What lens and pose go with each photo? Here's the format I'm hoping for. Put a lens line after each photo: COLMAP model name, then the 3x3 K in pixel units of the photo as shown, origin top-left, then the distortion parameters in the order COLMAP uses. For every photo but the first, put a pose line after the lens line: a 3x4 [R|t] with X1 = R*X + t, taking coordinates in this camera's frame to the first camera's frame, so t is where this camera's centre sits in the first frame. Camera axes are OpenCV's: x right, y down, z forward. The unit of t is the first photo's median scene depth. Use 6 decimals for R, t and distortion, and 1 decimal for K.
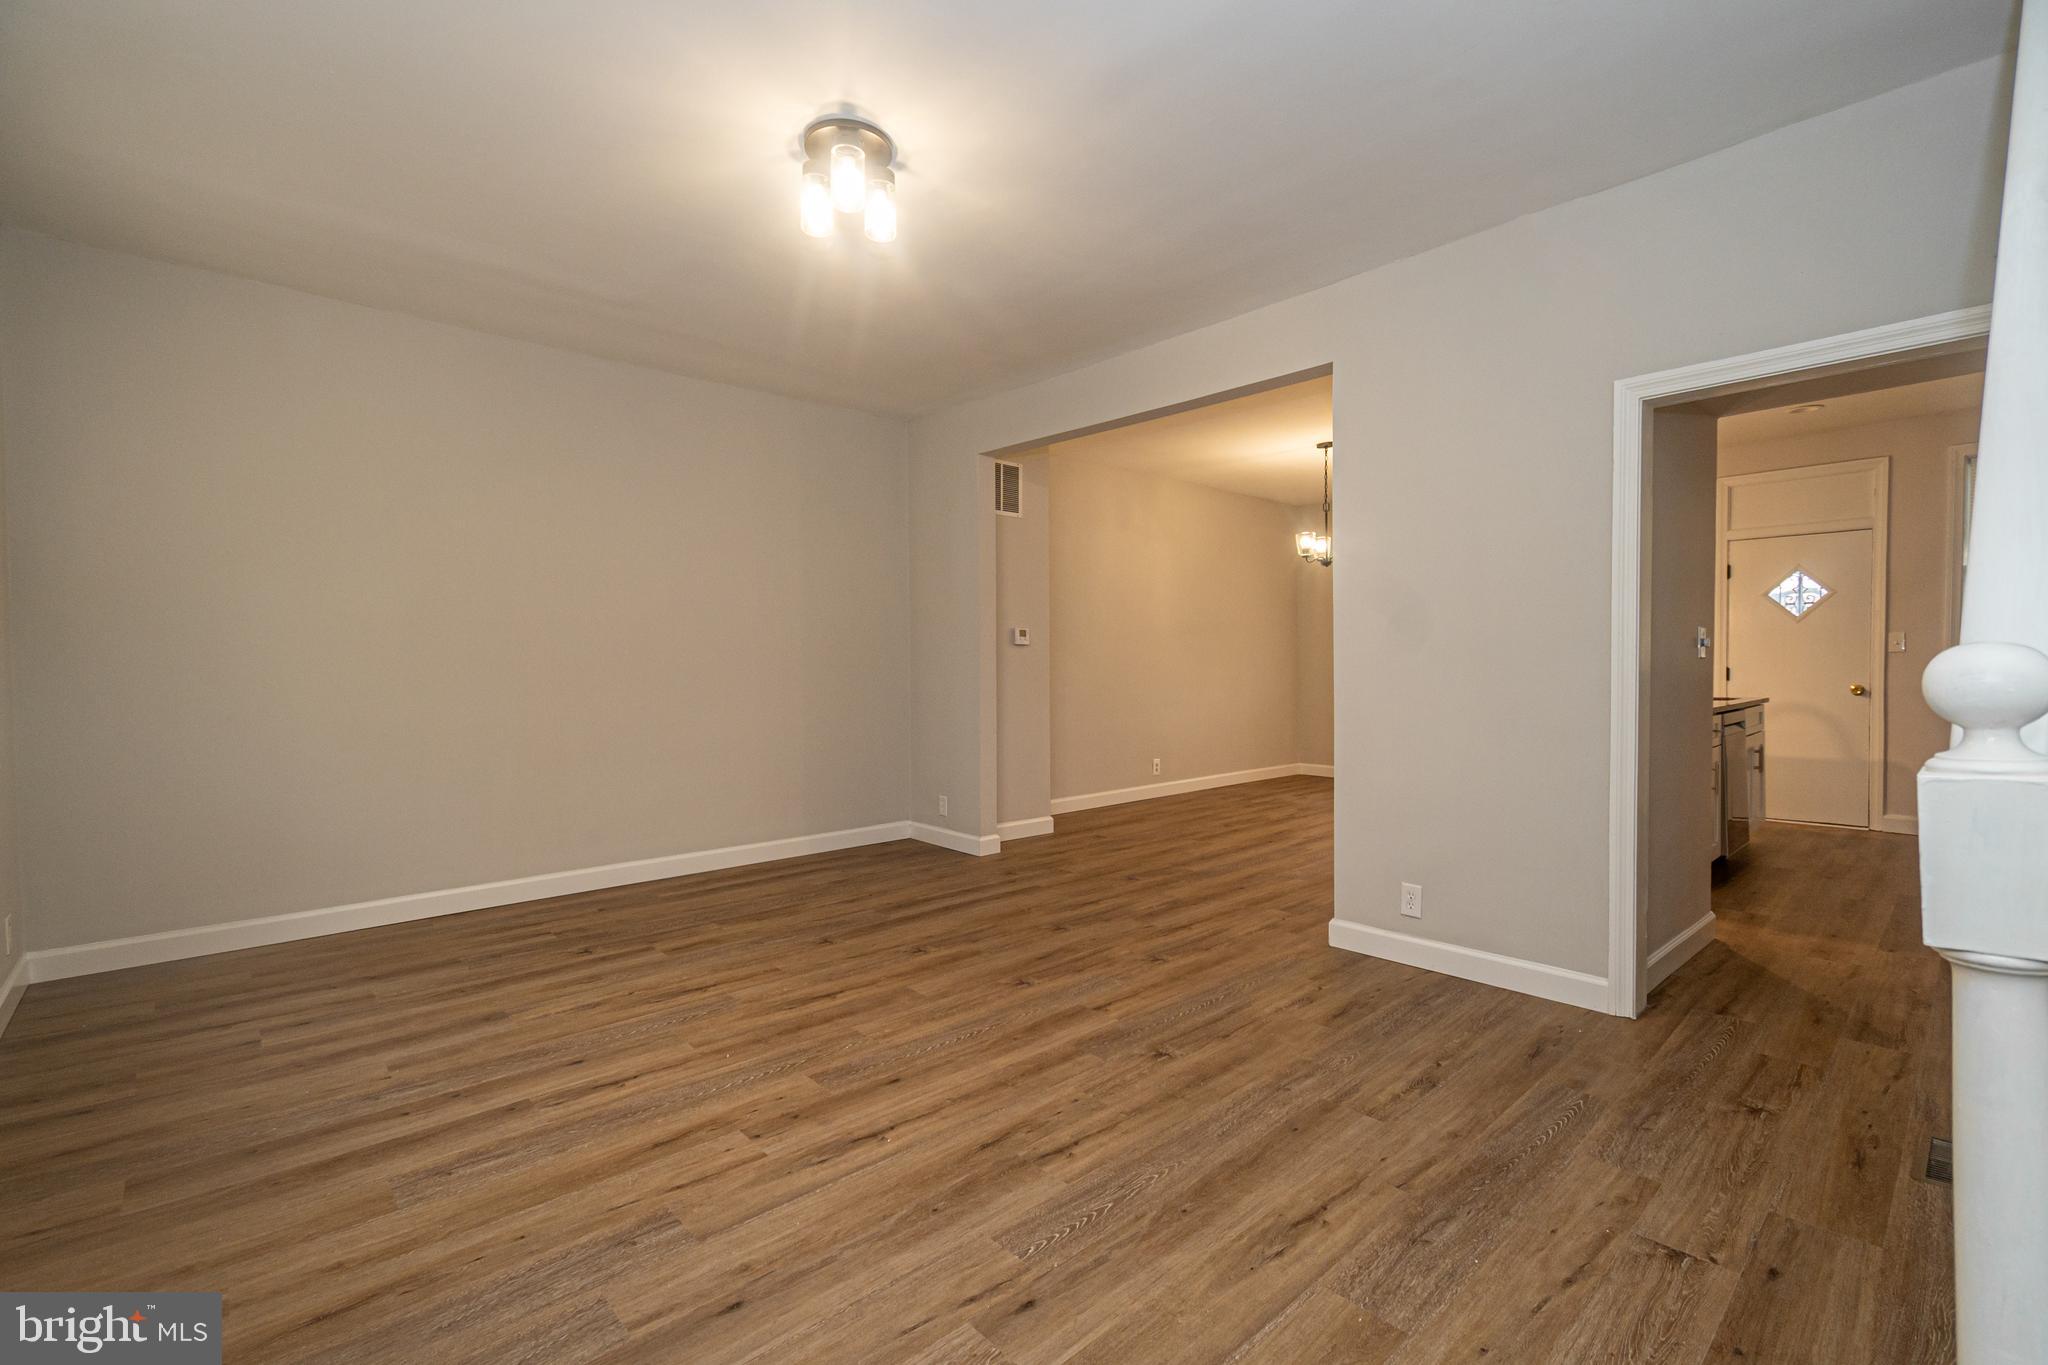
lens RADIAL K [[906.9, 0, 1027.5], [0, 906.9, 679.0], [0, 0, 1]] dist [0.010080, -0.005349]
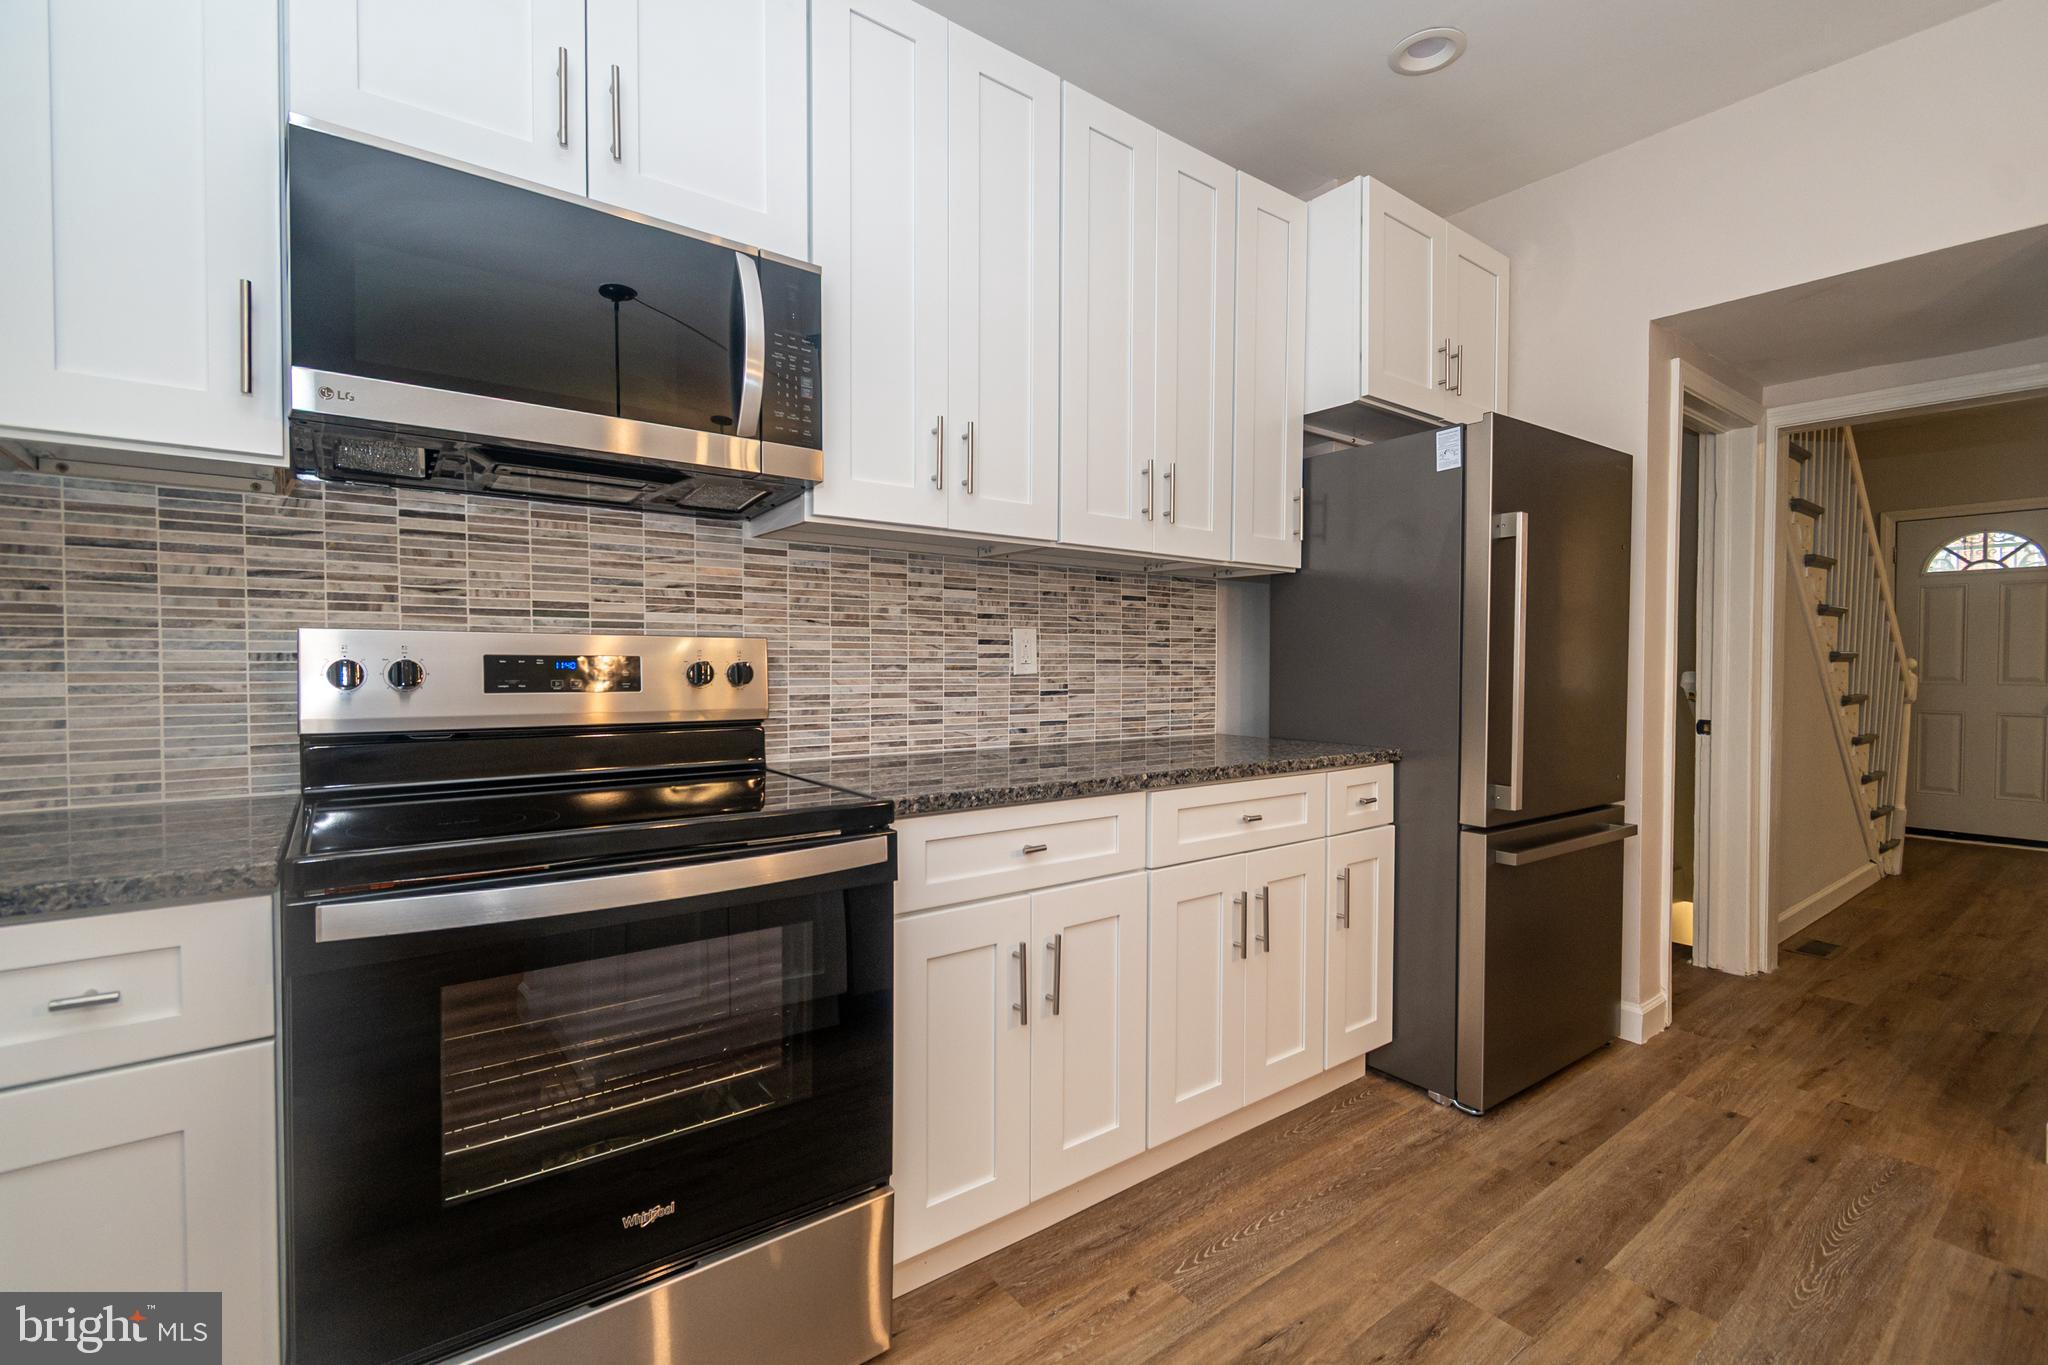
lens RADIAL K [[906.9, 0, 1033.8], [0, 906.9, 682.5], [0, 0, 1]] dist [0.010080, -0.005349]
pose [[-0.995845, -0.000185, 0.091069, 0.825041], [0.003635, 0.999120, 0.041777, -0.019487], [-0.090996, 0.041935, -0.994968, 0.998862]]
